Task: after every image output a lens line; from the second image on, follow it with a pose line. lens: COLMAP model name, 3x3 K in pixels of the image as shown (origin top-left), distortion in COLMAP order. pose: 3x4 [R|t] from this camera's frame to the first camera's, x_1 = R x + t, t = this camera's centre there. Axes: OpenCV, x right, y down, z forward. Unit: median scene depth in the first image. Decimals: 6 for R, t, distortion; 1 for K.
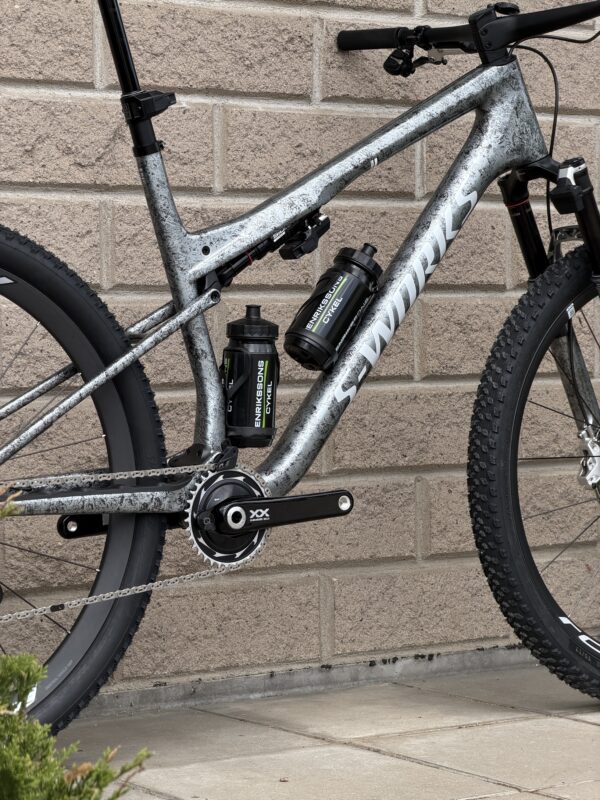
lens RADIAL K [[2408.0, 0, 306.5], [0, 2408.0, 400.0], [0, 0, 1]] dist [0.227387, 0.000000]
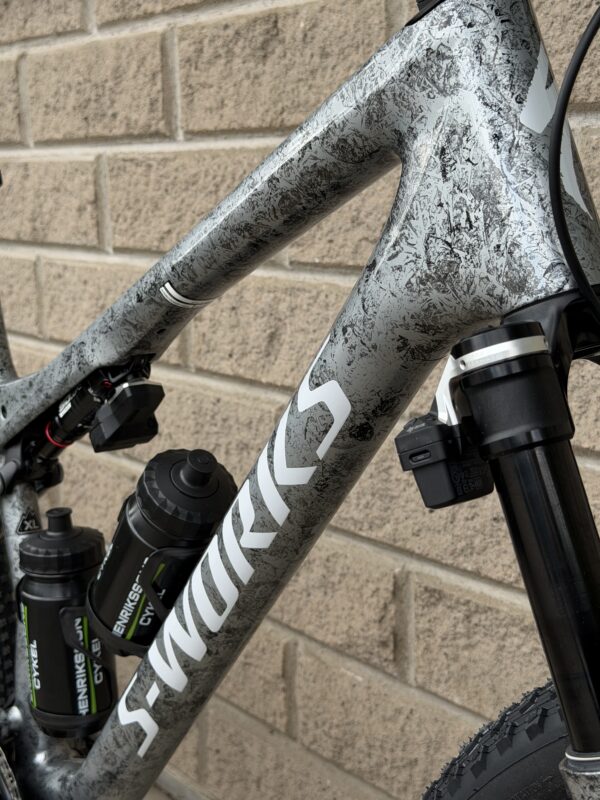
lens RADIAL K [[1125.0, 0, 301.3], [0, 1125.0, 402.5], [0, 0, 1]] dist [0.122110, 0.000000]
pose [[0.079992, 0.198441, -0.976843, 0.245692], [-0.029913, 0.980020, 0.196636, -0.118466], [0.996347, 0.013491, 0.084330, 0.981518]]
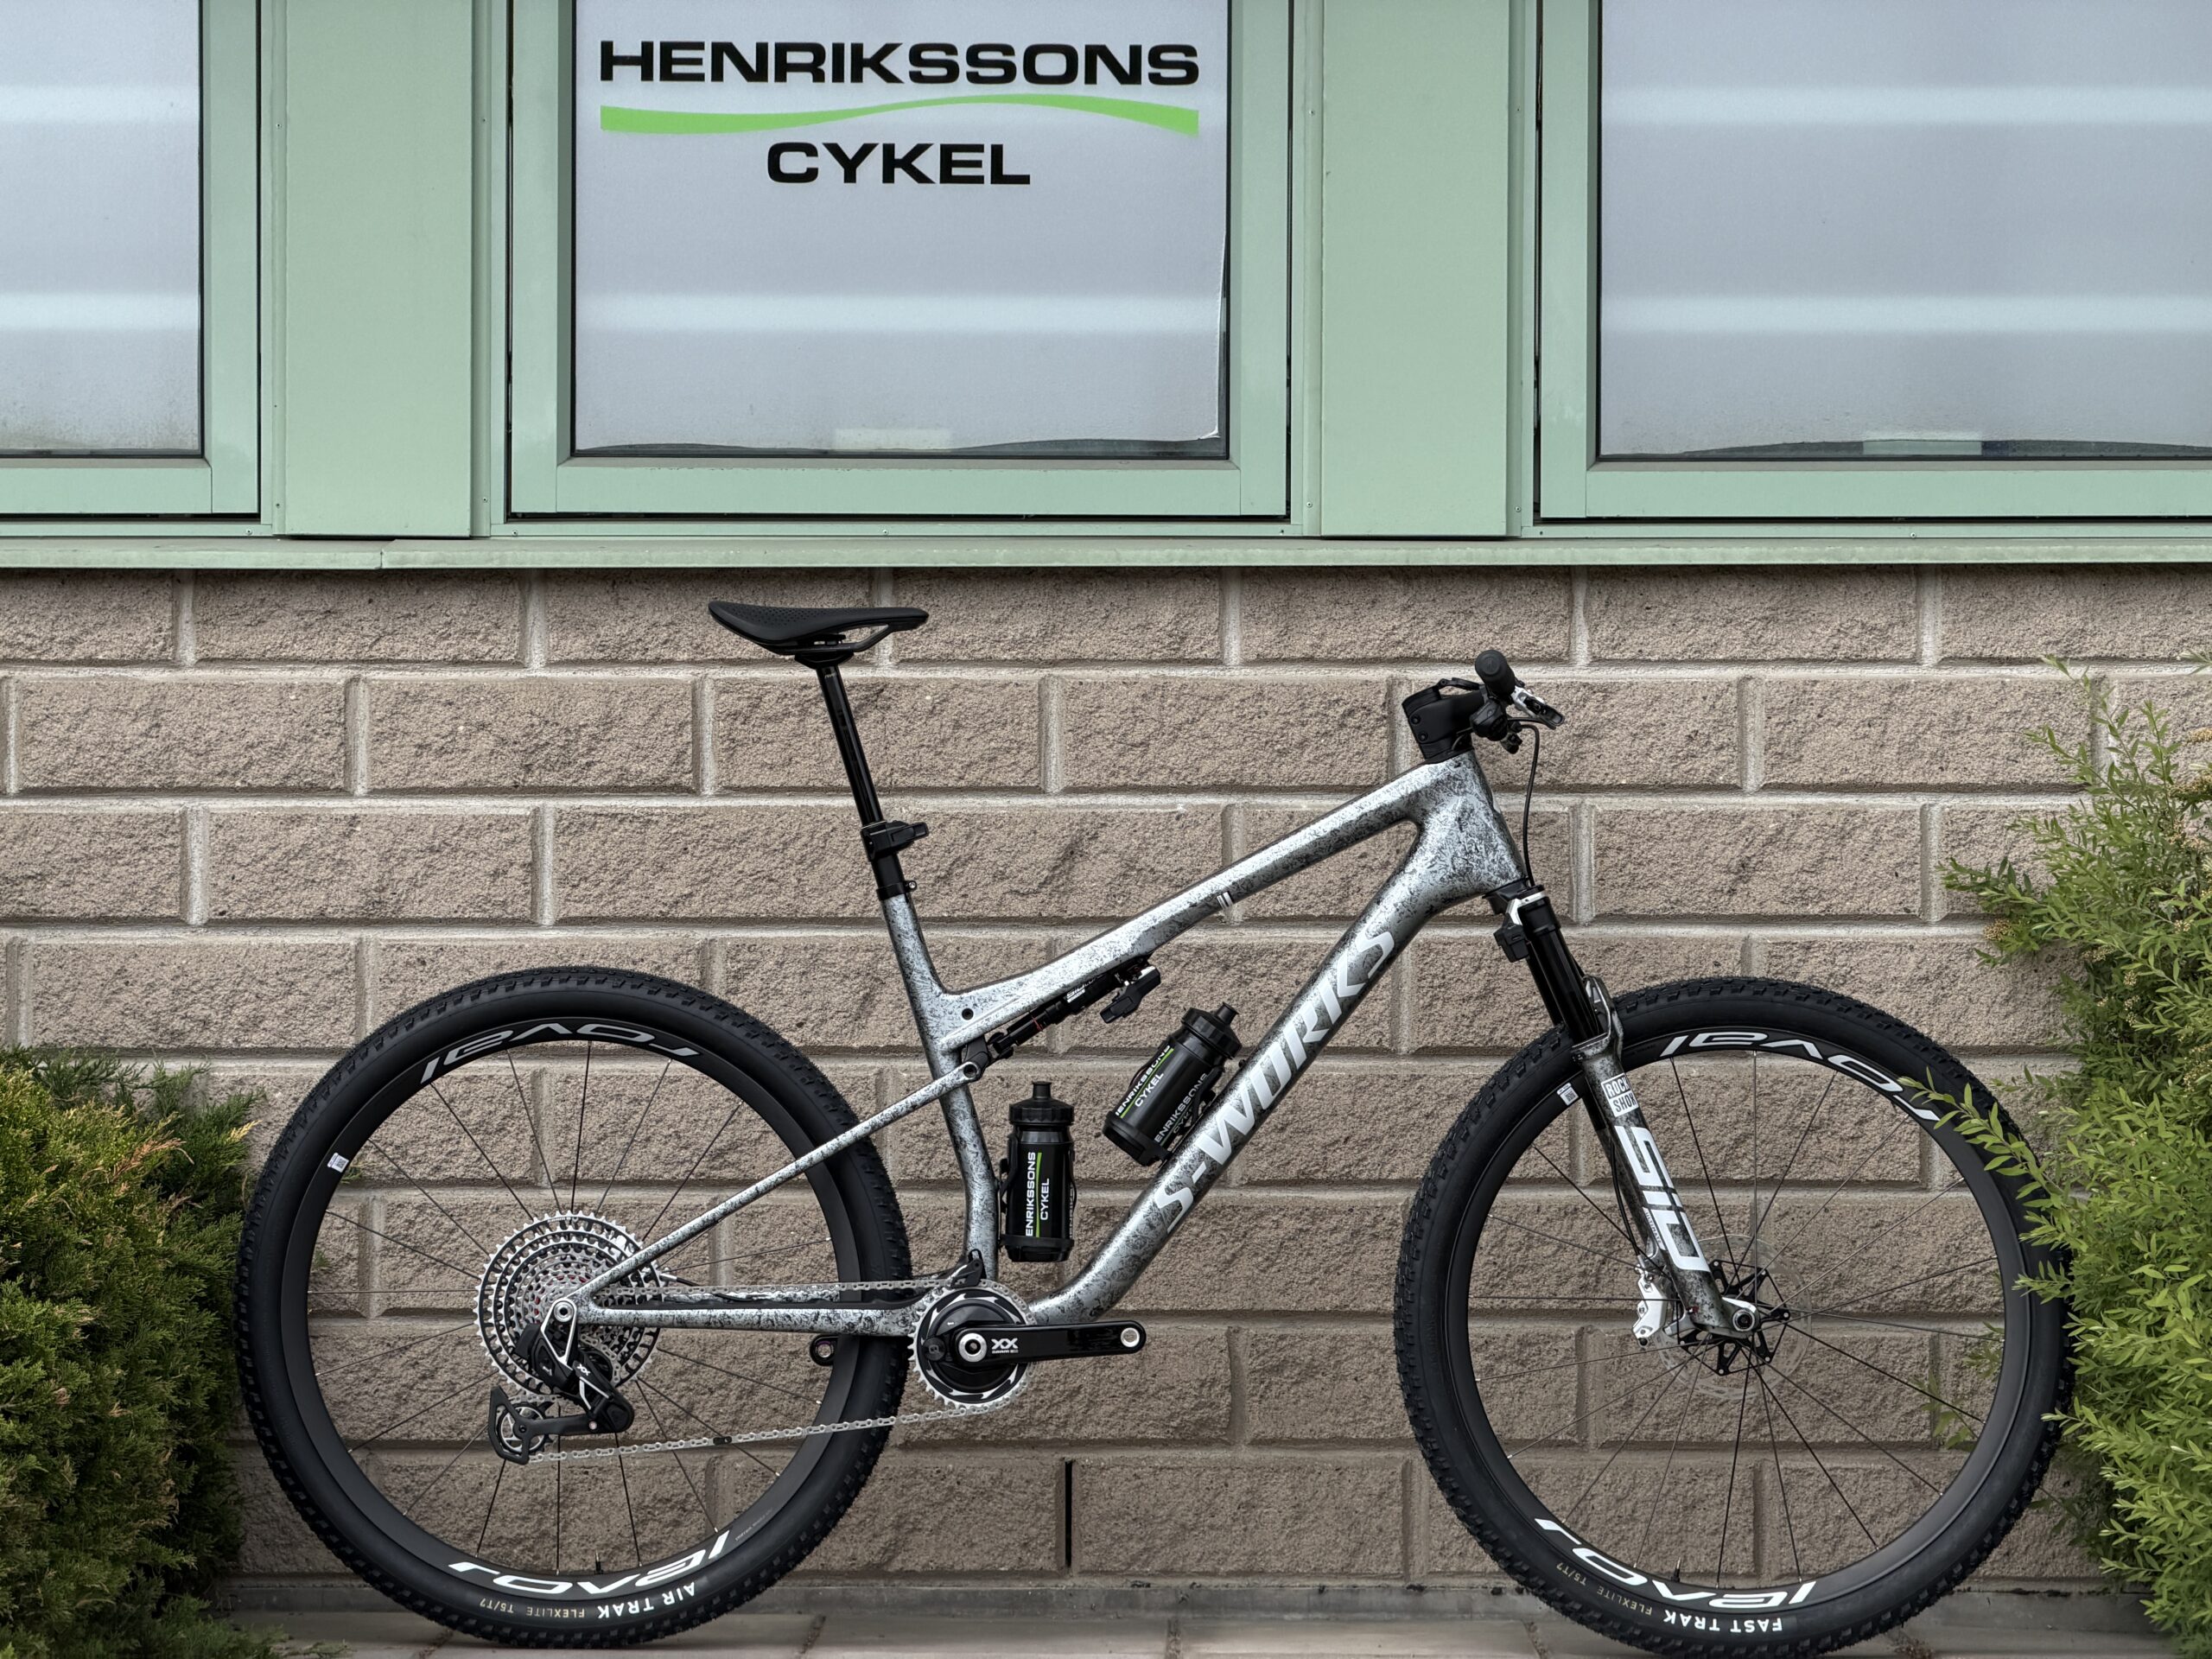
lens RADIAL K [[6658.0, 0, 1087.3], [0, 6658.0, 830.2], [0, 0, 1]] dist [0.227387, 0.000000]
pose [[0.800081, -0.005349, -0.599868, 1.235604], [-0.027938, 0.998543, -0.046166, -0.020222], [0.599241, 0.053696, 0.798766, -0.706668]]
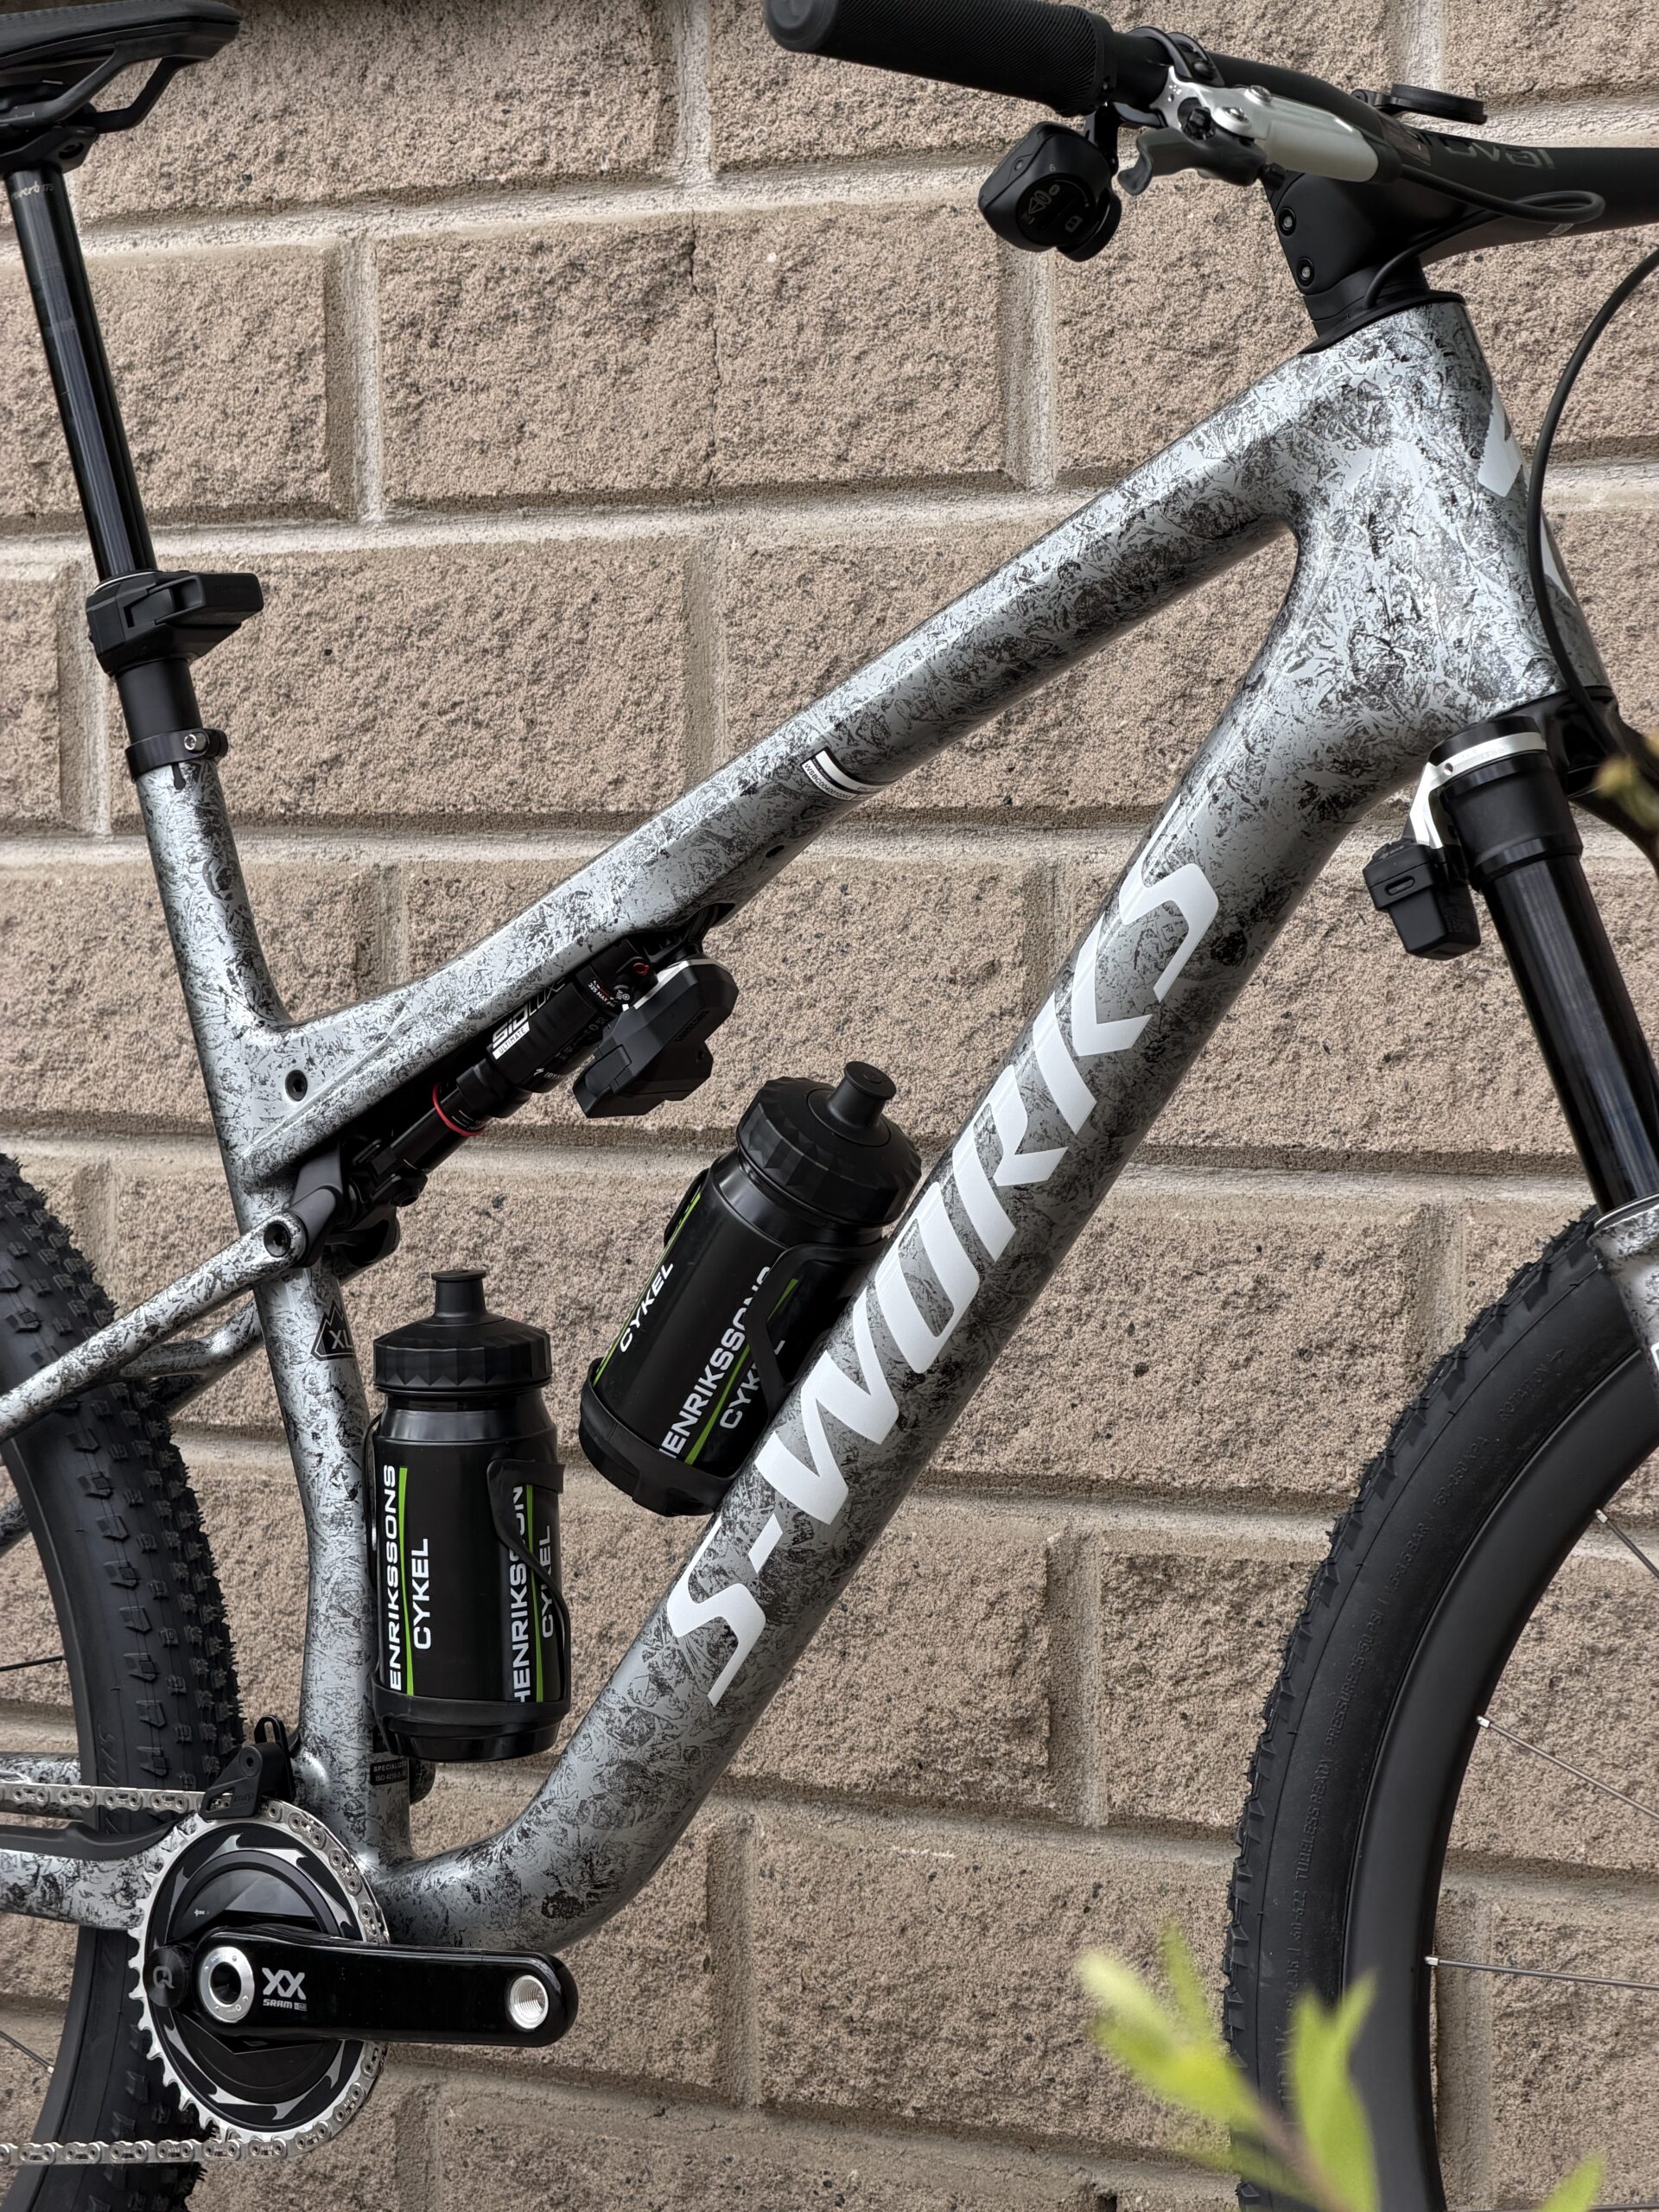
lens RADIAL K [[6658.0, 0, 846.9], [0, 6658.0, 1104.3], [0, 0, 1]] dist [0.227387, 0.000000]
pose [[0.291110, 0.048899, -0.955439, 0.723434], [-0.026048, 0.998728, 0.043178, -0.090792], [0.956335, 0.012318, 0.292013, 0.765230]]
